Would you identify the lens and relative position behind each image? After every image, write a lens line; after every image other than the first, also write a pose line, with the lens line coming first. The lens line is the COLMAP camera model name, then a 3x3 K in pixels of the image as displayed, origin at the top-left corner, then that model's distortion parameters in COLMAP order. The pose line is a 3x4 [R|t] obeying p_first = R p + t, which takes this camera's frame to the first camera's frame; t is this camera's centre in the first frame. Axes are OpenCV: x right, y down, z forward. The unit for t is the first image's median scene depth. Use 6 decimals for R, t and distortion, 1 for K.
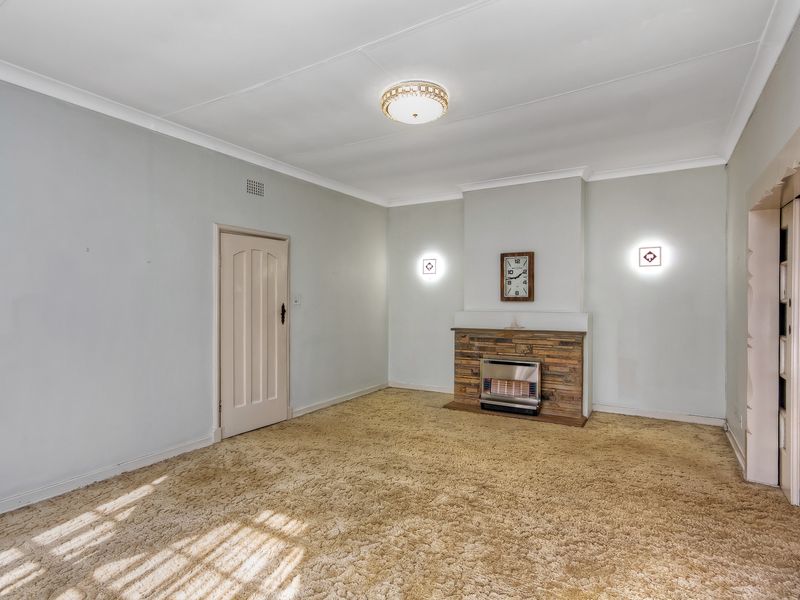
lens RADIAL K [[381.8, 0, 400.0], [0, 381.8, 300.0], [0, 0, 1]] dist [0.000605, 0.000084]
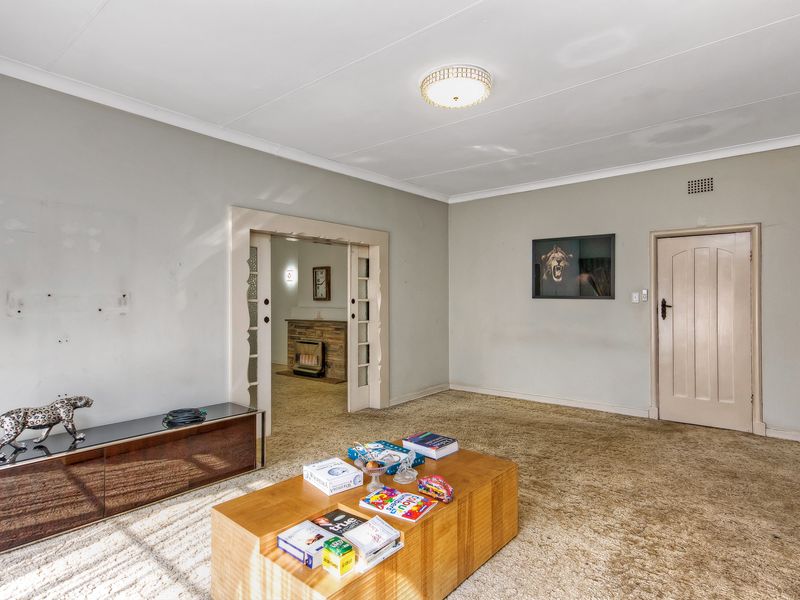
lens RADIAL K [[419.4, 0, 400.0], [0, 419.4, 300.0], [0, 0, 1]] dist [0.002141, 0.000157]
pose [[0.985235, -0.004471, -0.171152, 0.873590], [0.006315, 0.999928, 0.010234, -0.013660], [0.171094, -0.011164, 0.985192, -0.512991]]
